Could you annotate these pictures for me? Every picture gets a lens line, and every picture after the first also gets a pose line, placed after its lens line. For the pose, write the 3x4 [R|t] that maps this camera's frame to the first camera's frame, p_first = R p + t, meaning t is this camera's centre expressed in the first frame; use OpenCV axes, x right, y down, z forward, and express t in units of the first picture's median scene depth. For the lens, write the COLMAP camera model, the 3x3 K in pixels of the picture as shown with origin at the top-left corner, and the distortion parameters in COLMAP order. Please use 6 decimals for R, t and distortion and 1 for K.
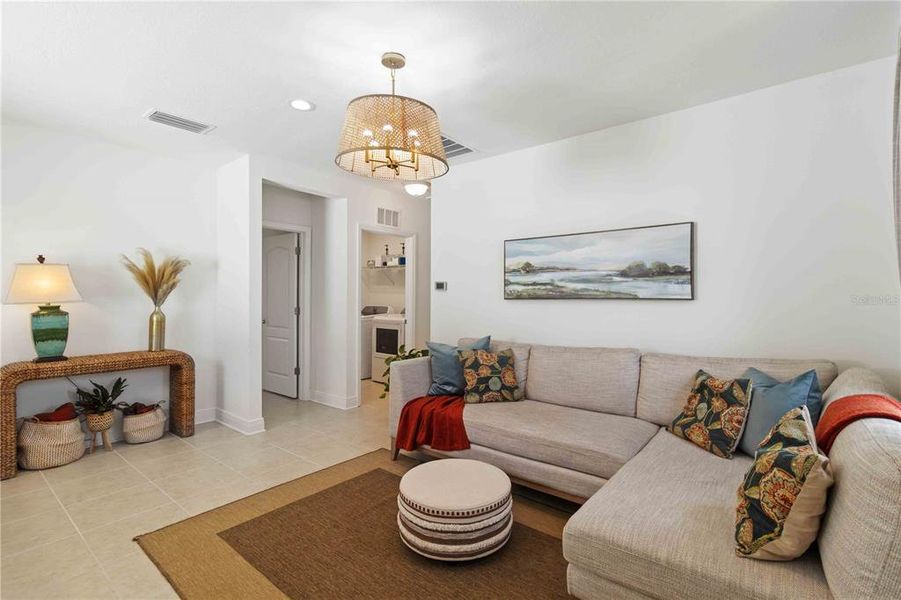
lens RADIAL K [[416.3, 0, 454.1], [0, 416.3, 297.2], [0, 0, 1]] dist [0.002538, 0.000137]
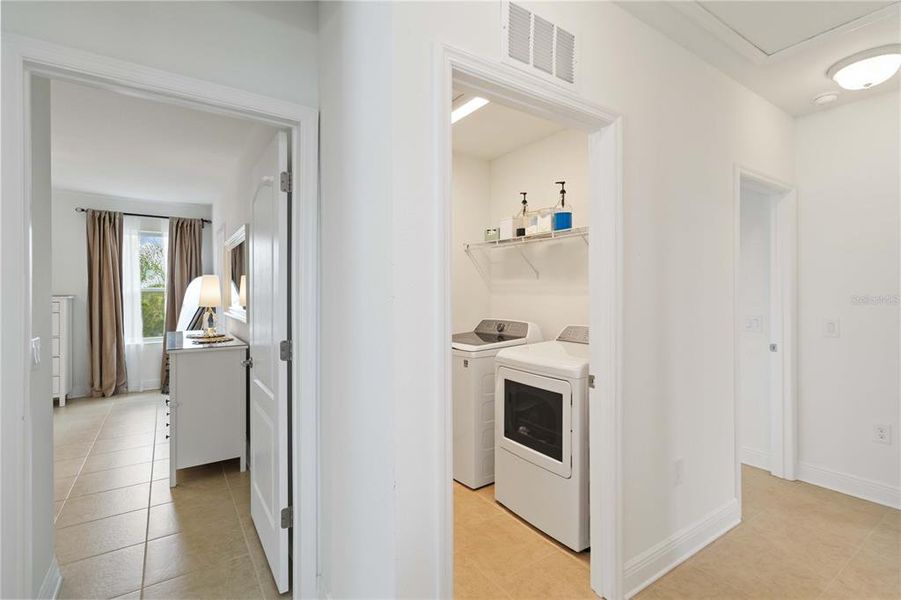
lens RADIAL K [[416.3, 0, 449.7], [0, 416.3, 294.2], [0, 0, 1]] dist [0.002538, 0.000137]
pose [[0.952858, -0.007416, -0.303324, -0.104850], [0.008065, 0.999967, 0.000886, -0.011202], [0.303308, -0.003291, 0.952887, 0.548079]]
